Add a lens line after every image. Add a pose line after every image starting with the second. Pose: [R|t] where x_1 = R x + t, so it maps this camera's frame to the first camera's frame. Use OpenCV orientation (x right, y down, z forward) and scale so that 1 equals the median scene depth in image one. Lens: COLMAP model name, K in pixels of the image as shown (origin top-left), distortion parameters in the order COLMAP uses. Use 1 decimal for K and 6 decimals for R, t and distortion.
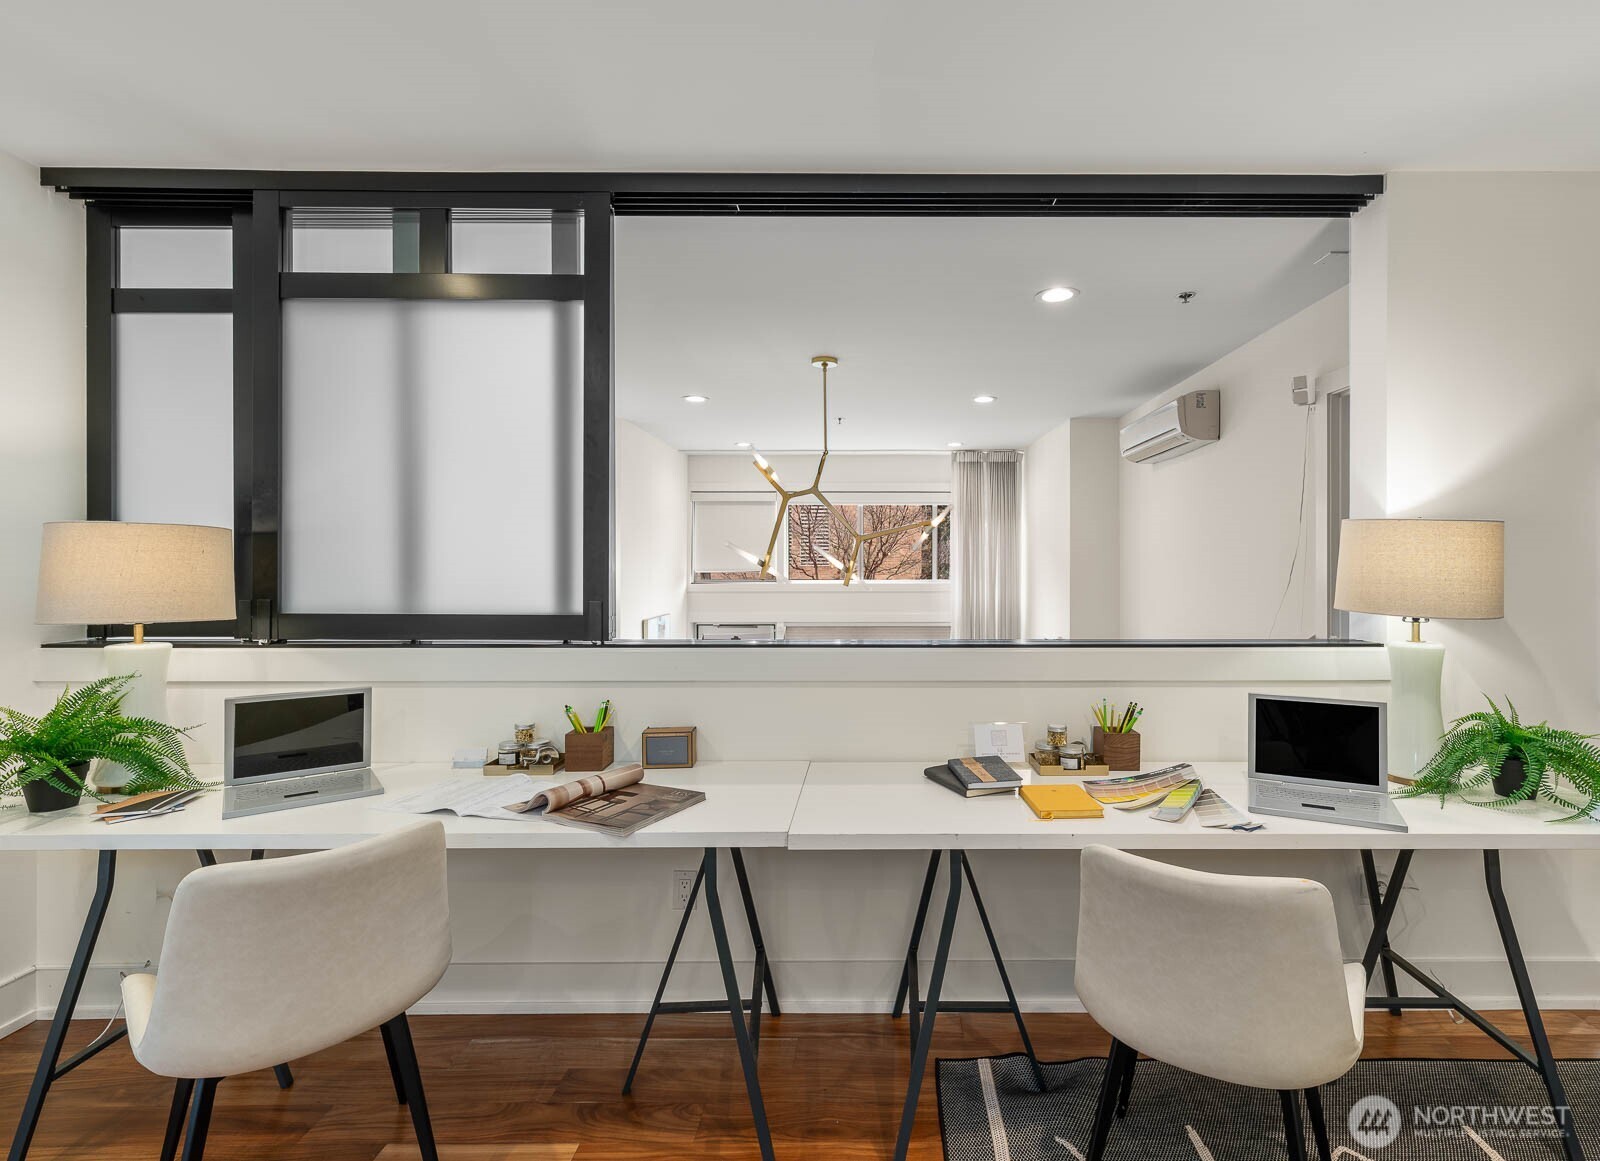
lens RADIAL K [[776.5, 0, 799.2], [0, 776.5, 573.5], [0, 0, 1]] dist [0.000576, 0.000173]
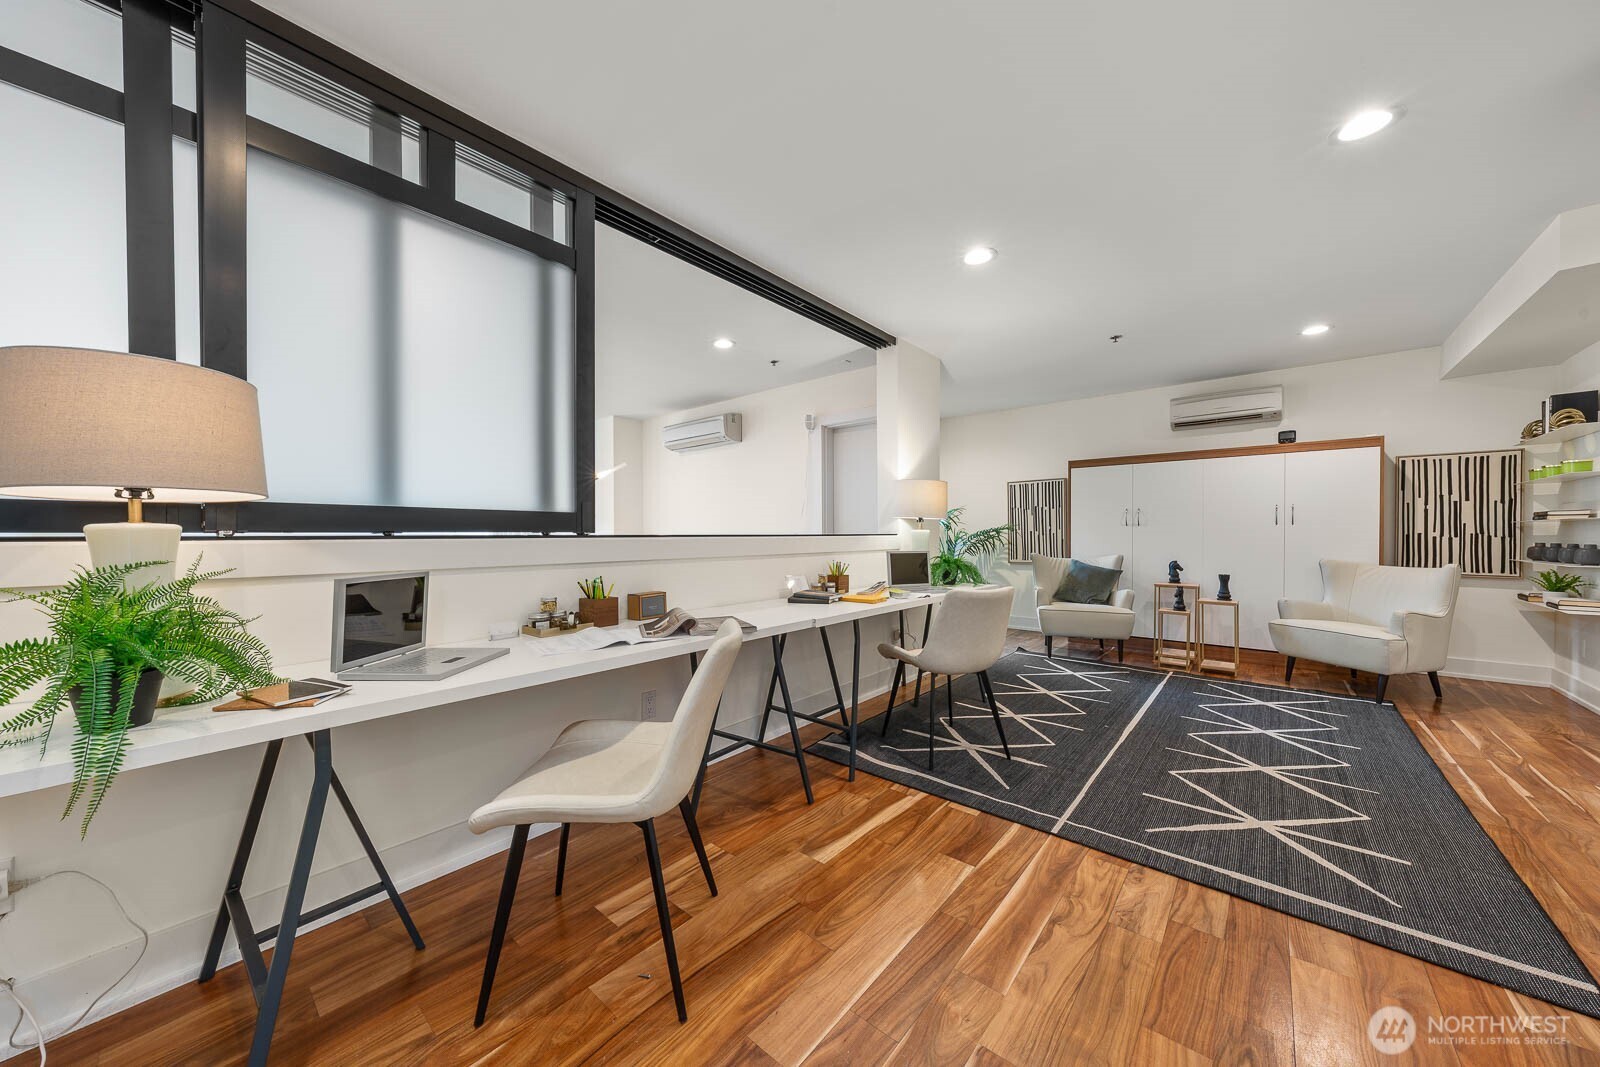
lens RADIAL K [[547.0, 0, 800.0], [0, 547.0, 533.5], [0, 0, 1]] dist [0.000638, -0.000047]
pose [[0.653913, -0.001946, 0.756567, -0.706265], [0.000014, 0.999997, 0.002560, 0.086114], [-0.756569, -0.001663, 0.653911, 0.114873]]
